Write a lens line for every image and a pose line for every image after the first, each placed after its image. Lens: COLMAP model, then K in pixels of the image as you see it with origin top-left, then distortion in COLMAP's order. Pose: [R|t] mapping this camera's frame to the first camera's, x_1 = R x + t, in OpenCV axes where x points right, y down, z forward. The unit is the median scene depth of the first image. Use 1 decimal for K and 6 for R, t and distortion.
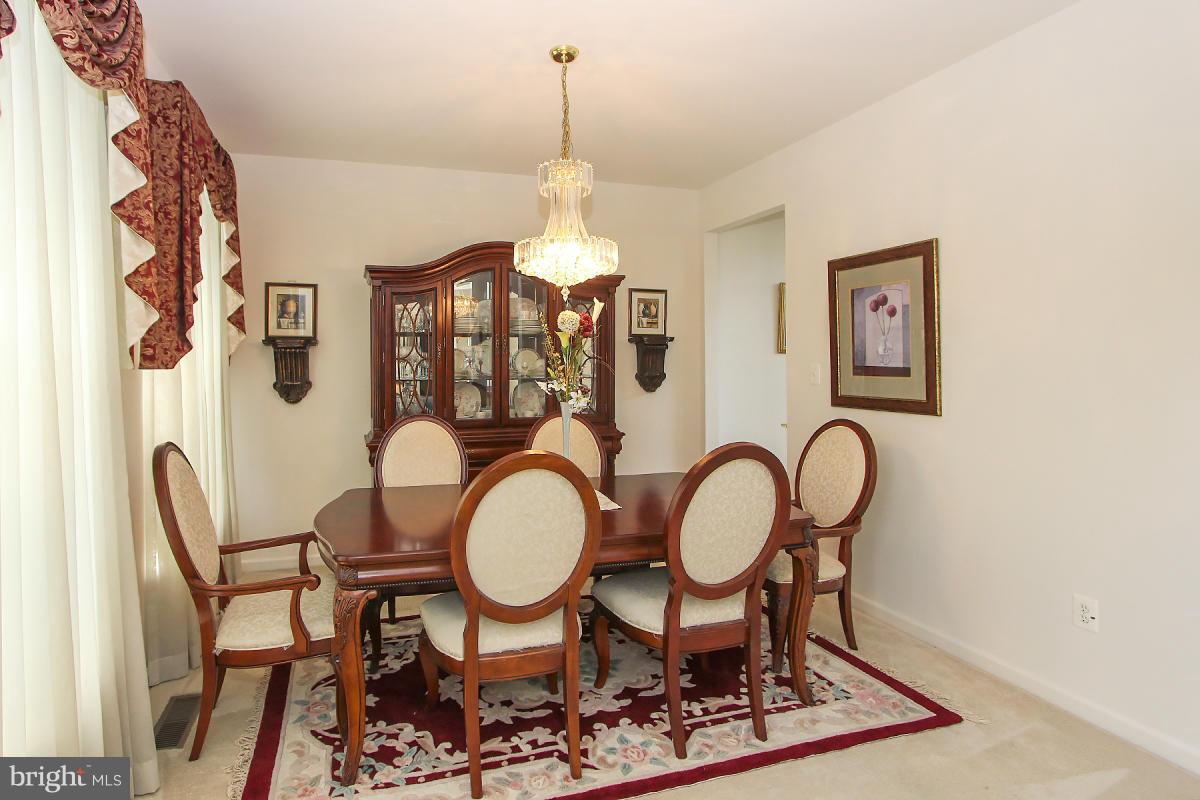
lens RADIAL K [[624.8, 0, 600.3], [0, 624.8, 365.3], [0, 0, 1]] dist [-0.019122, -0.000080]
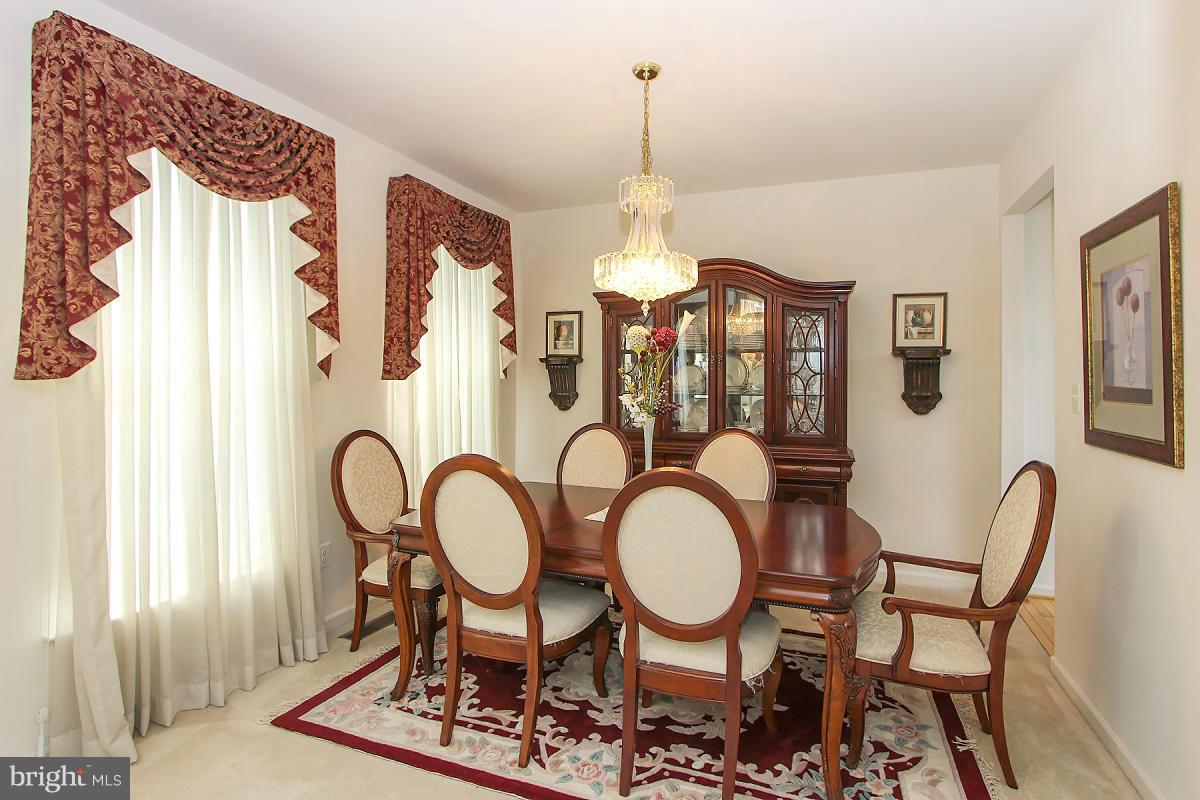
lens RADIAL K [[601.9, 0, 598.6], [0, 601.9, 382.1], [0, 0, 1]] dist [-0.023387, 0.000119]
pose [[0.786713, 0.011921, -0.617204, 0.453419], [-0.011443, 0.999923, 0.004728, -0.000390], [0.617213, 0.003343, 0.786789, 0.180268]]
